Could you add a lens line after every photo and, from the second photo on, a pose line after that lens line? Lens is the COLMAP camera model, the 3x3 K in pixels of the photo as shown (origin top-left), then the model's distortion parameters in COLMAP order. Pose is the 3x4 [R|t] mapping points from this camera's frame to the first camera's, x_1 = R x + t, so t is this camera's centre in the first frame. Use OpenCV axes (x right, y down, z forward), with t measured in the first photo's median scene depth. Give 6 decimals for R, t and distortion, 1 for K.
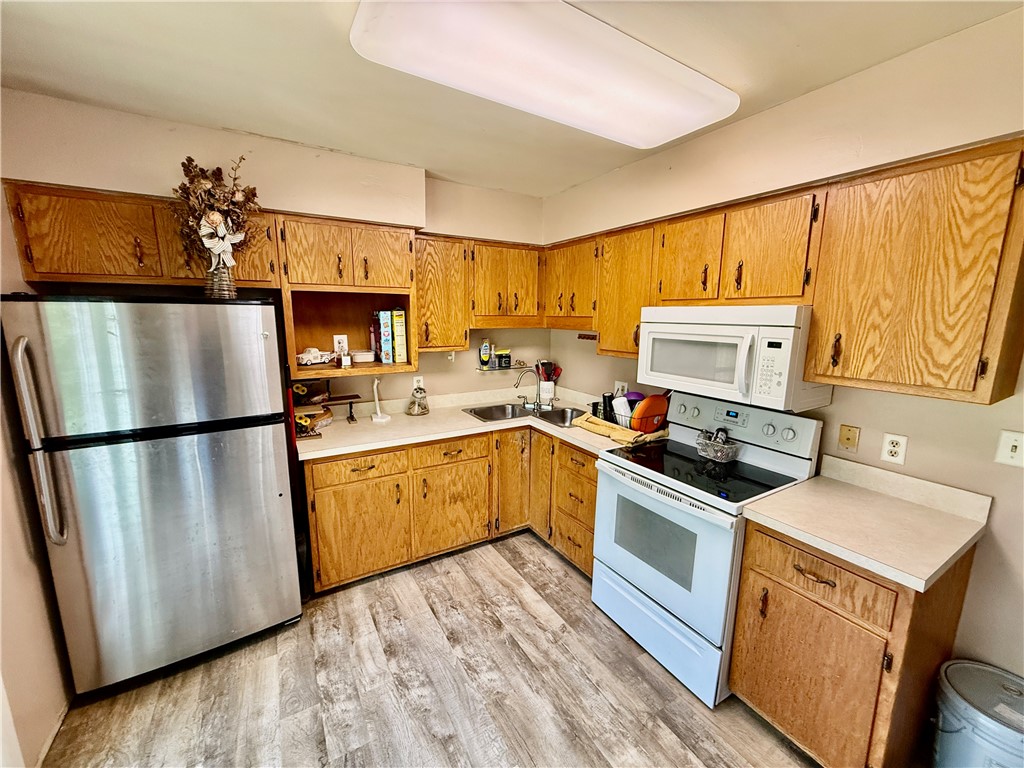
lens RADIAL K [[409.5, 0, 509.6], [0, 409.5, 384.3], [0, 0, 1]] dist [-0.000003, -0.000455]
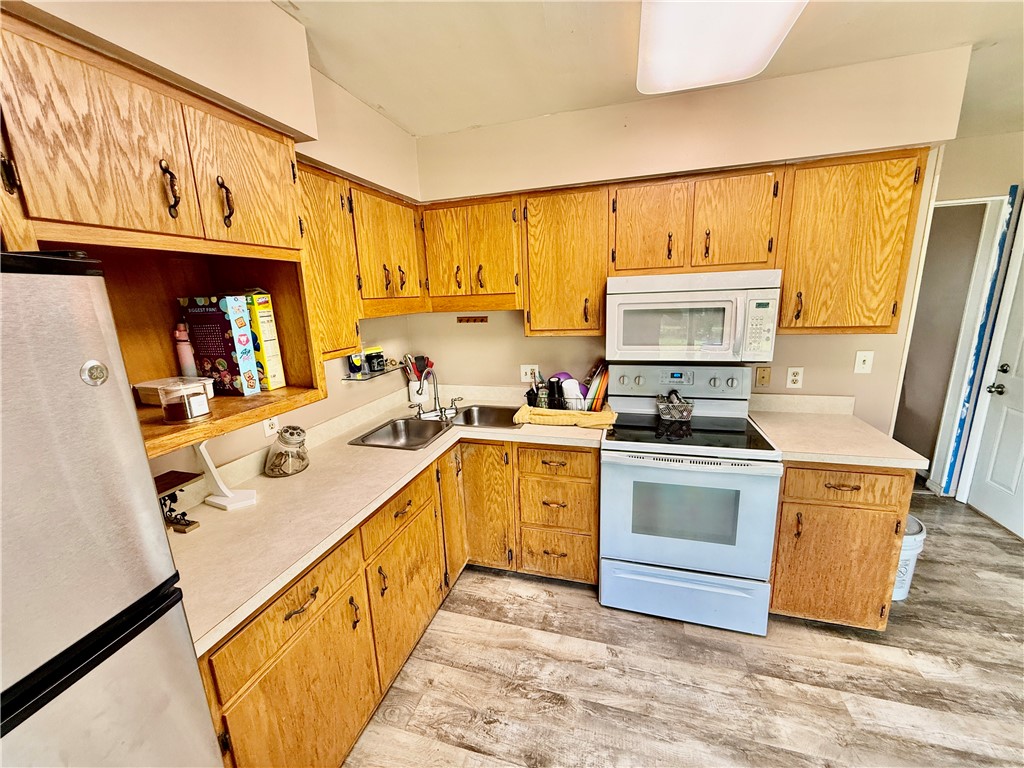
lens RADIAL K [[409.5, 0, 511.2], [0, 409.5, 384.4], [0, 0, 1]] dist [-0.000003, -0.000455]
pose [[0.733388, -0.181158, 0.655228, -0.480528], [0.159719, 0.982777, 0.092947, -0.072862], [-0.660781, 0.036486, 0.749691, 0.462861]]
